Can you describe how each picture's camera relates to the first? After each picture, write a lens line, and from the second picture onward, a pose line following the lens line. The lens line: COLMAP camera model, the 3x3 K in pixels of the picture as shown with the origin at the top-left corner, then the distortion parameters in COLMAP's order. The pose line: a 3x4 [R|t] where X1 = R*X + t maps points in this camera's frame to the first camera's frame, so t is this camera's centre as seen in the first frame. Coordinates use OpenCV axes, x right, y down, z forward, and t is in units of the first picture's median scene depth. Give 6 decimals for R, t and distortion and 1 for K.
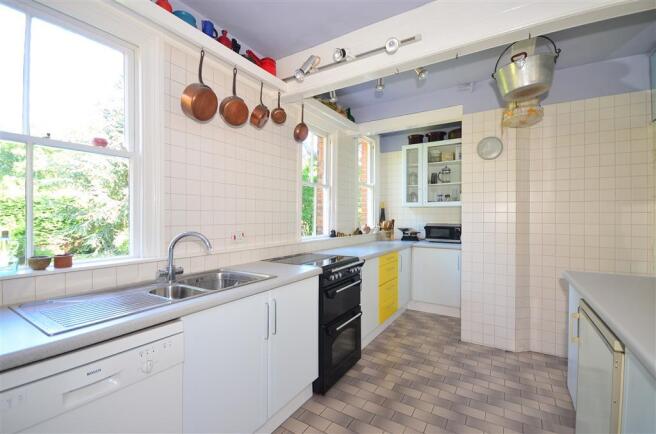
lens RADIAL K [[289.5, 0, 326.6], [0, 289.5, 218.0], [0, 0, 1]] dist [0.001257, -0.000453]
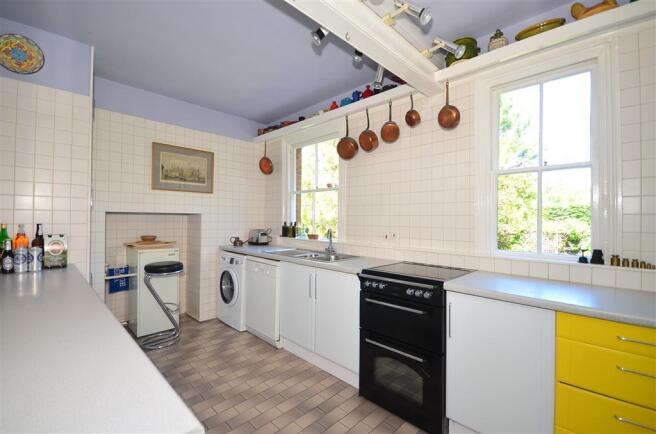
lens RADIAL K [[289.5, 0, 330.9], [0, 289.5, 216.9], [0, 0, 1]] dist [0.001257, -0.000453]
pose [[-0.204985, -0.011601, -0.978696, 0.914417], [-0.012162, 0.999883, -0.009305, -0.004026], [0.978690, 0.009995, -0.205102, 0.993789]]
